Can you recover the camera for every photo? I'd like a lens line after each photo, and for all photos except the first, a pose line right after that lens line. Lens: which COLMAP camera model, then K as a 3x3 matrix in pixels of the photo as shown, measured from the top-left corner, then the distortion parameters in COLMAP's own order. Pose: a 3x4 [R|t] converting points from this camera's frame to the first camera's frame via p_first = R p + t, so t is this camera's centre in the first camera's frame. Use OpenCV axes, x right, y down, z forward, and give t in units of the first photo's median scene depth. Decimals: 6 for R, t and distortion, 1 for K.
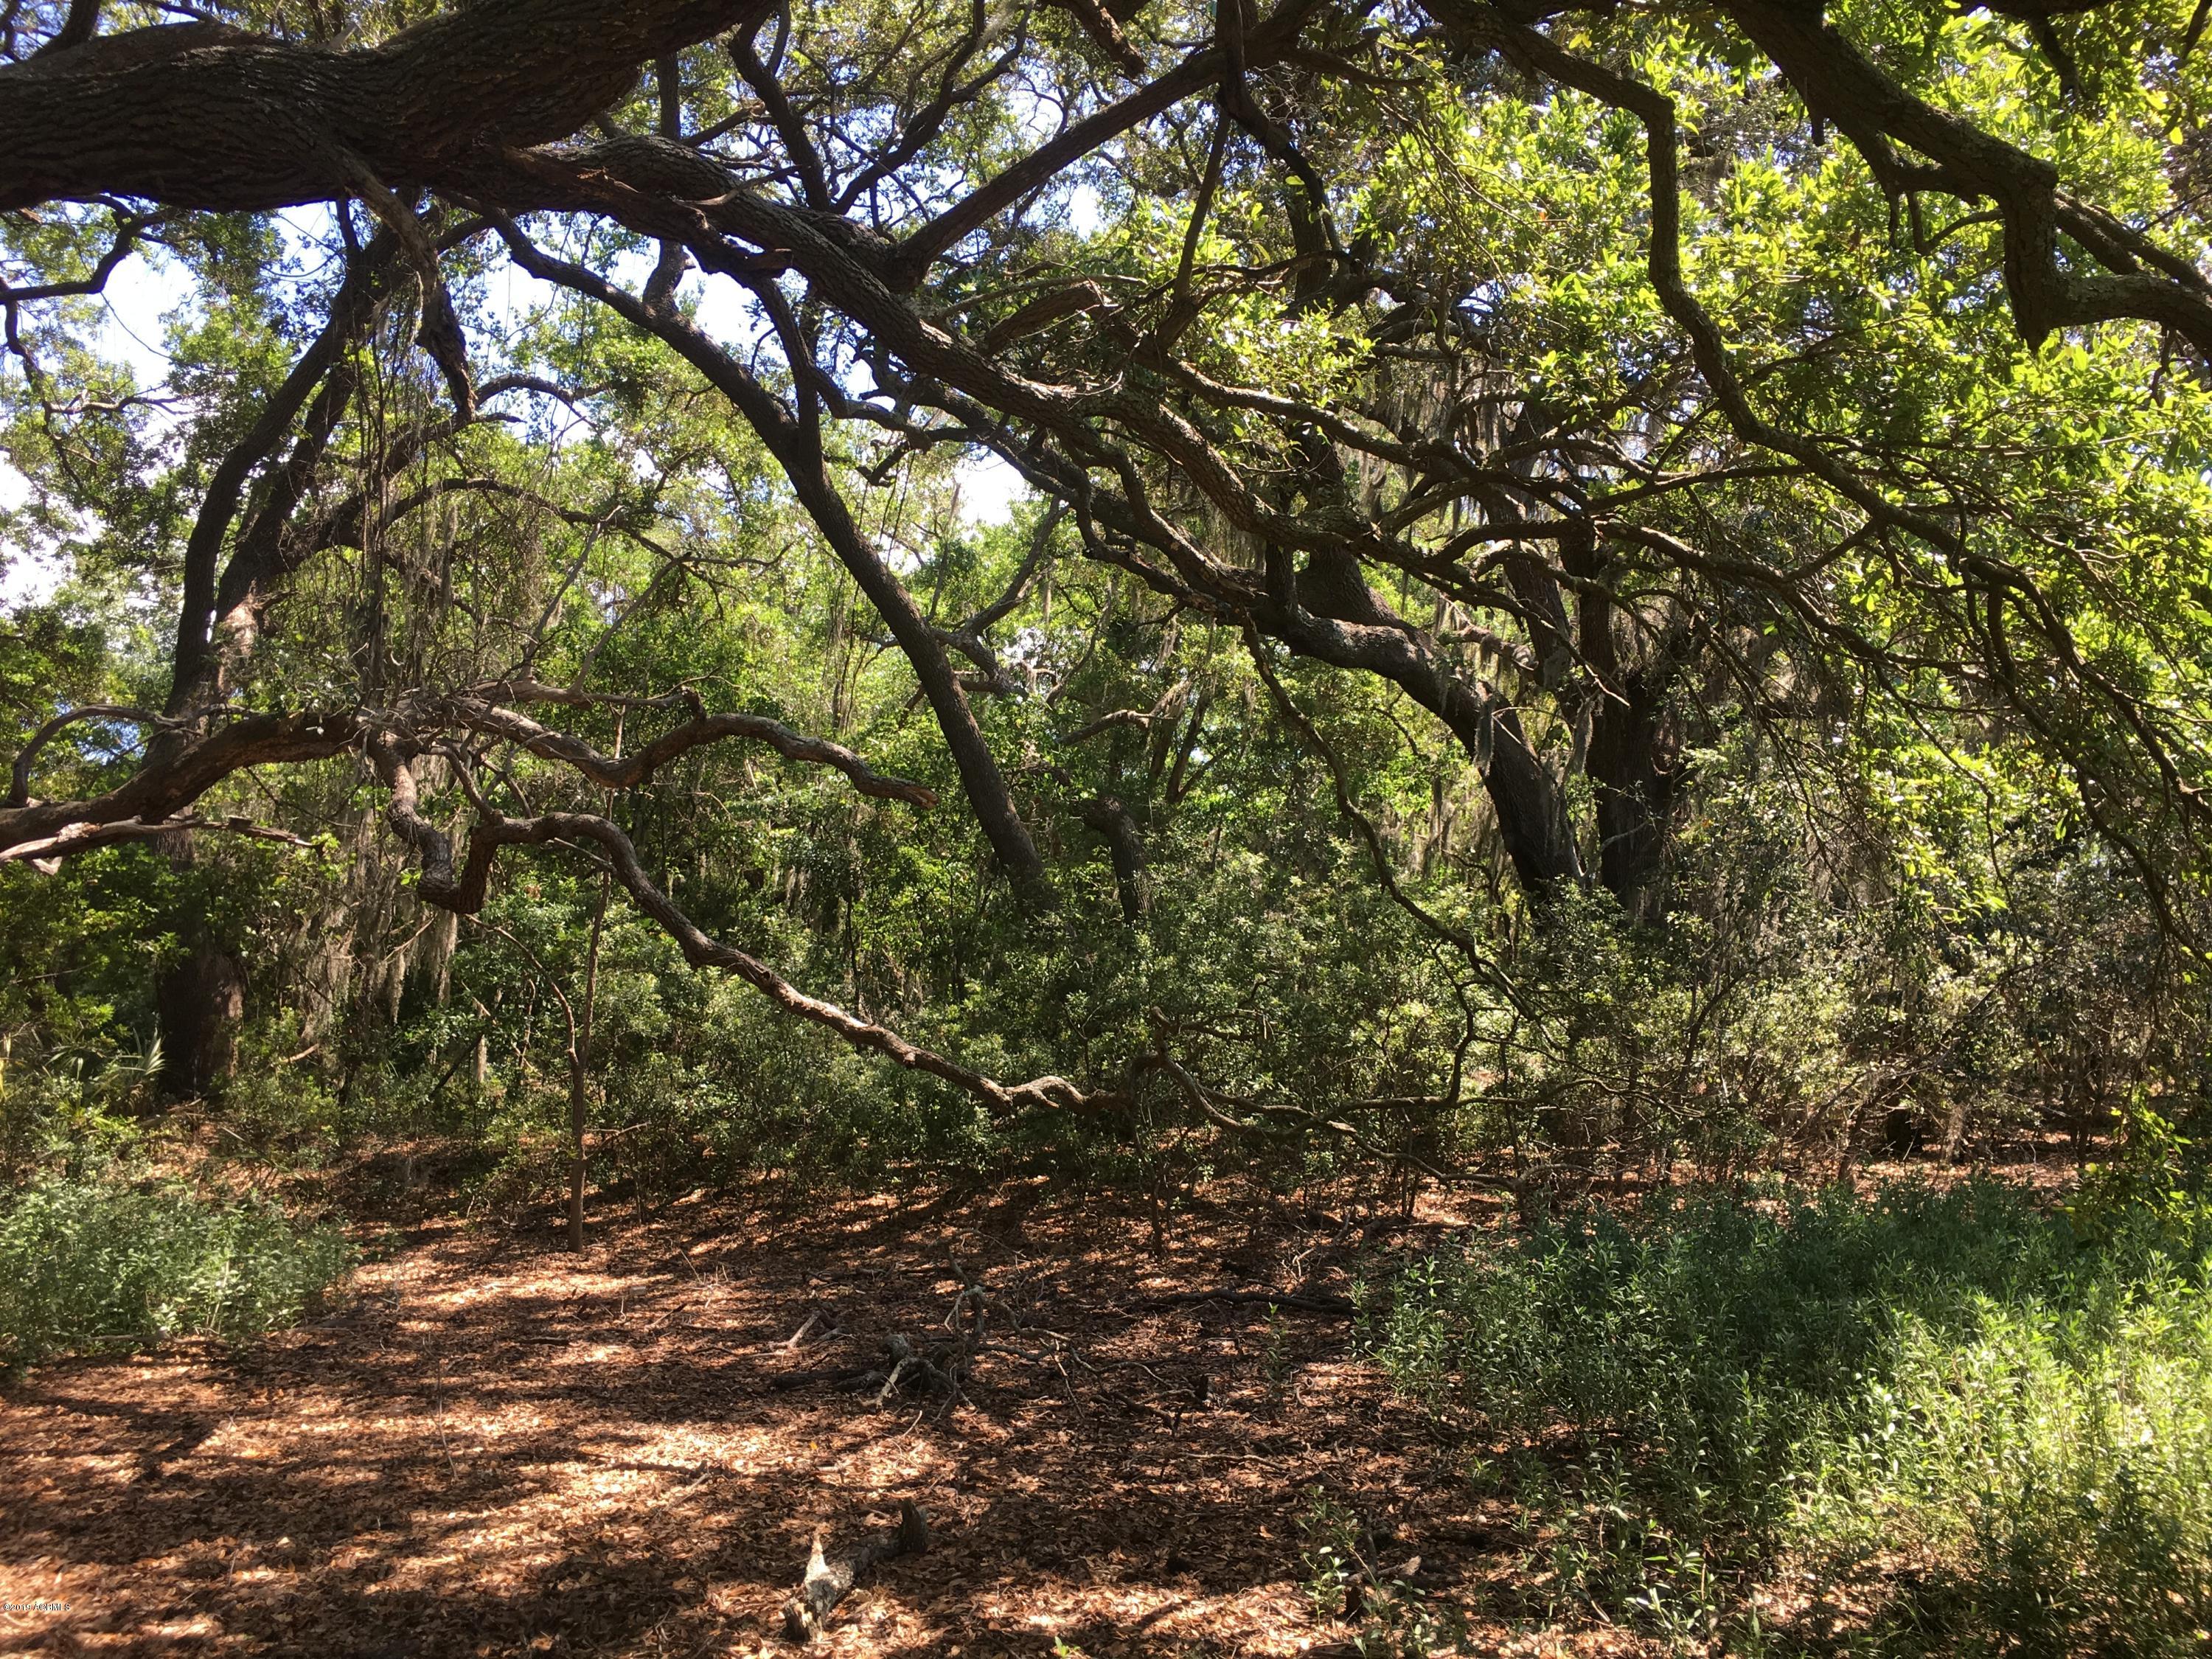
lens RADIAL K [[1988.0, 0, 1158.9], [0, 1988.0, 802.6], [0, 0, 1]] dist [0.096916, -0.142299]
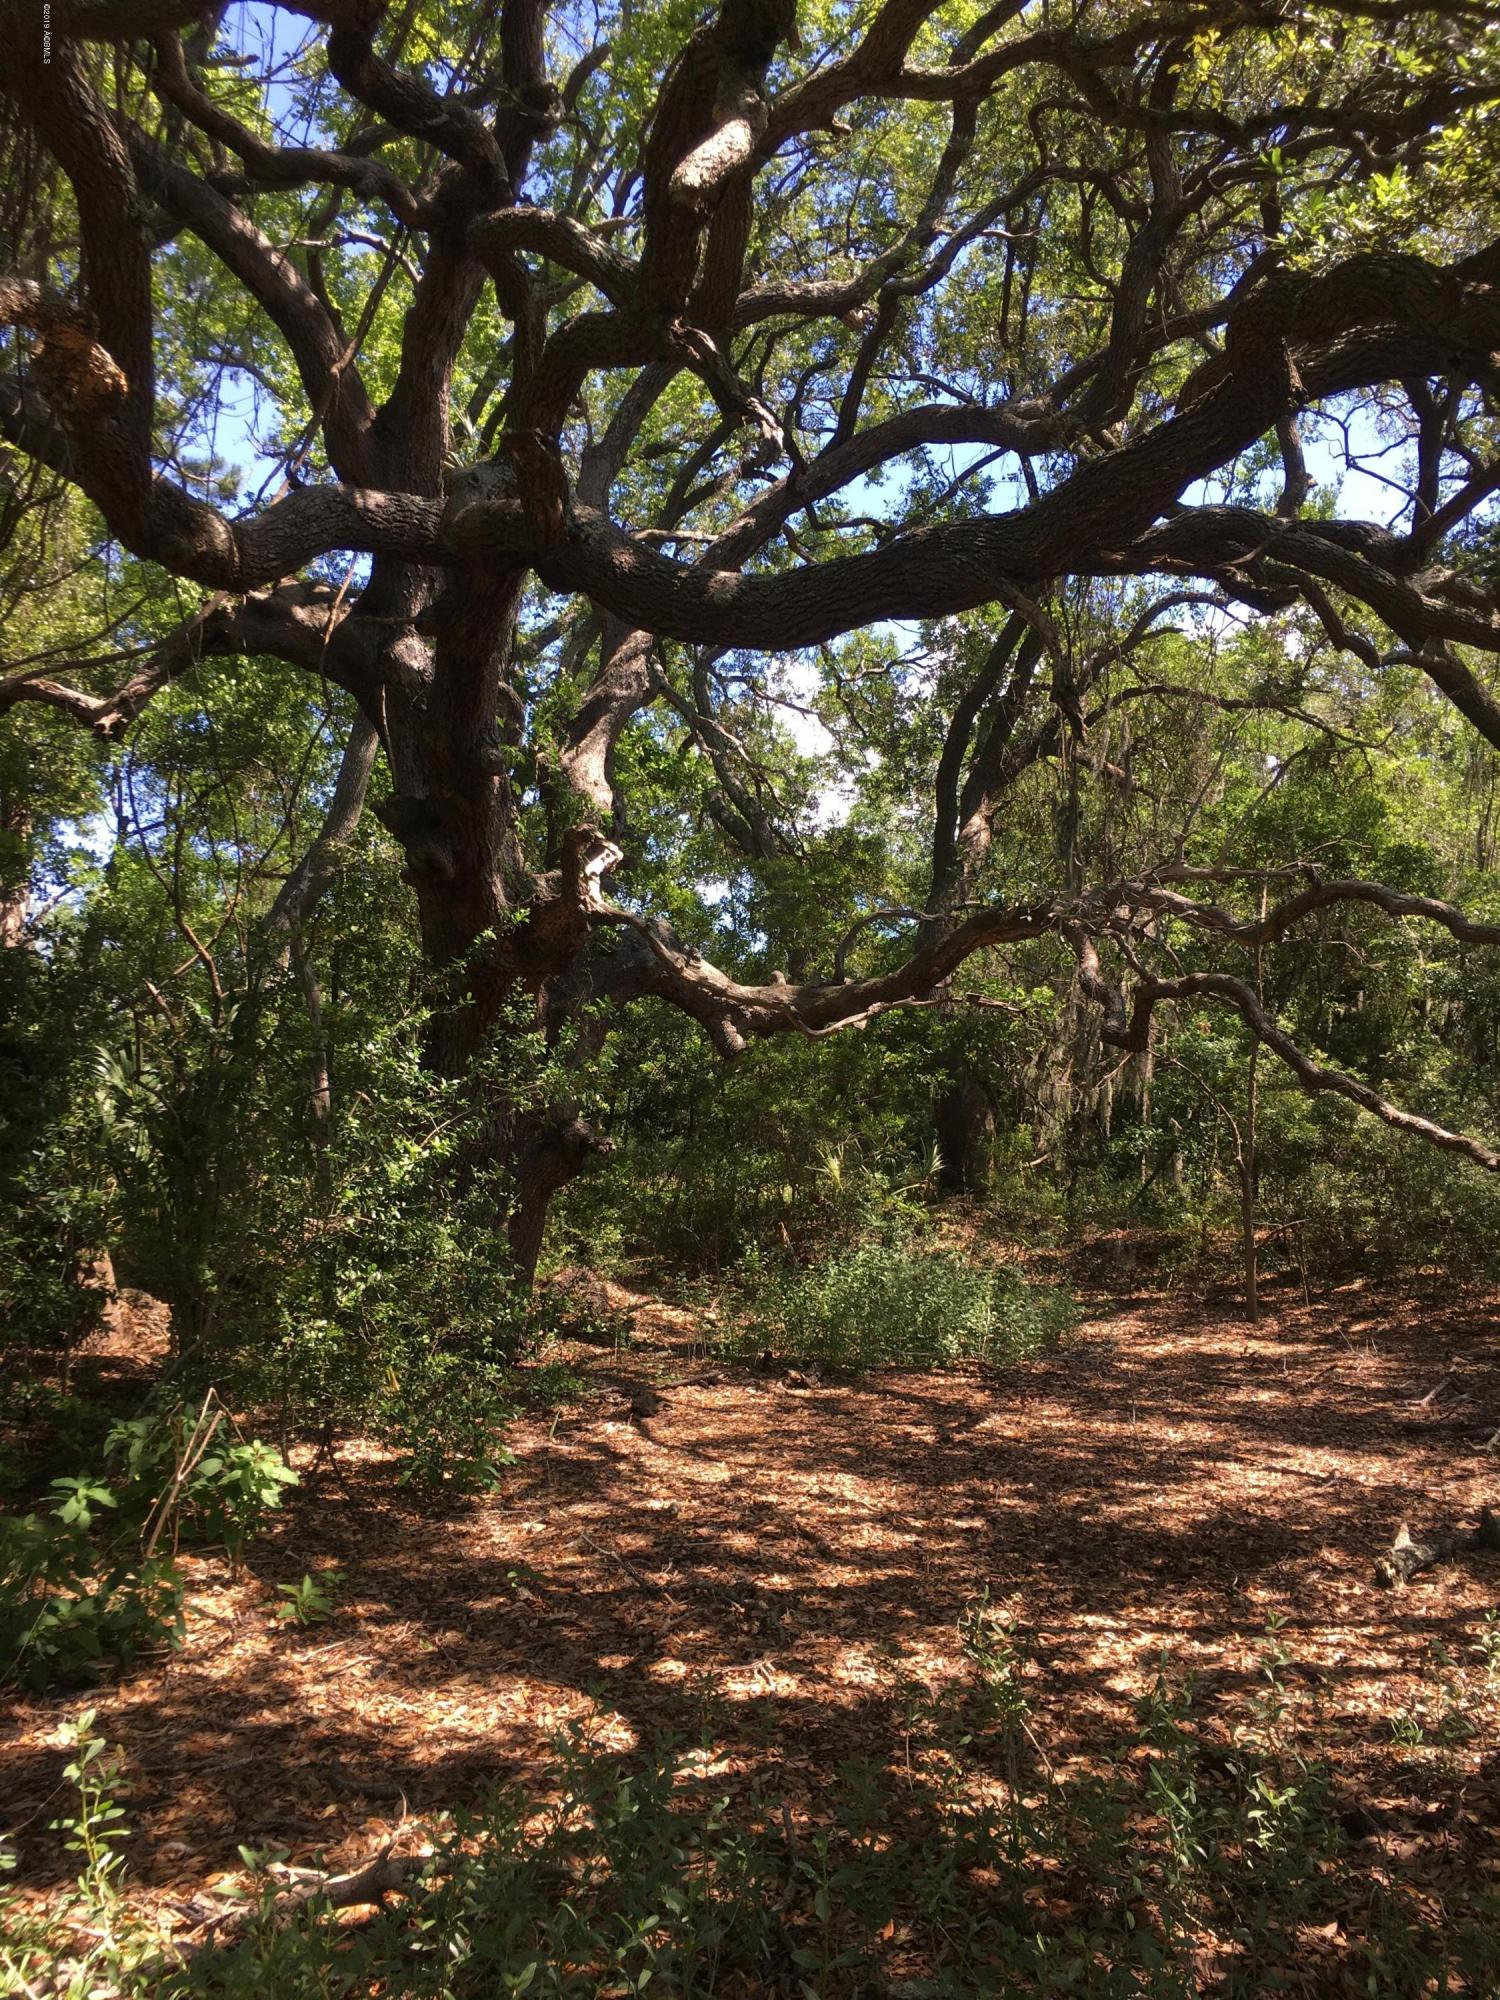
lens RADIAL K [[1797.5, 0, 749.1], [0, 1797.5, 1061.9], [0, 0, 1]] dist [0.096916, -0.142299]
pose [[0.845568, -0.022828, -0.533380, 0.055972], [0.058376, 0.997048, 0.049872, -0.008950], [0.530667, -0.073306, 0.844404, -0.106189]]
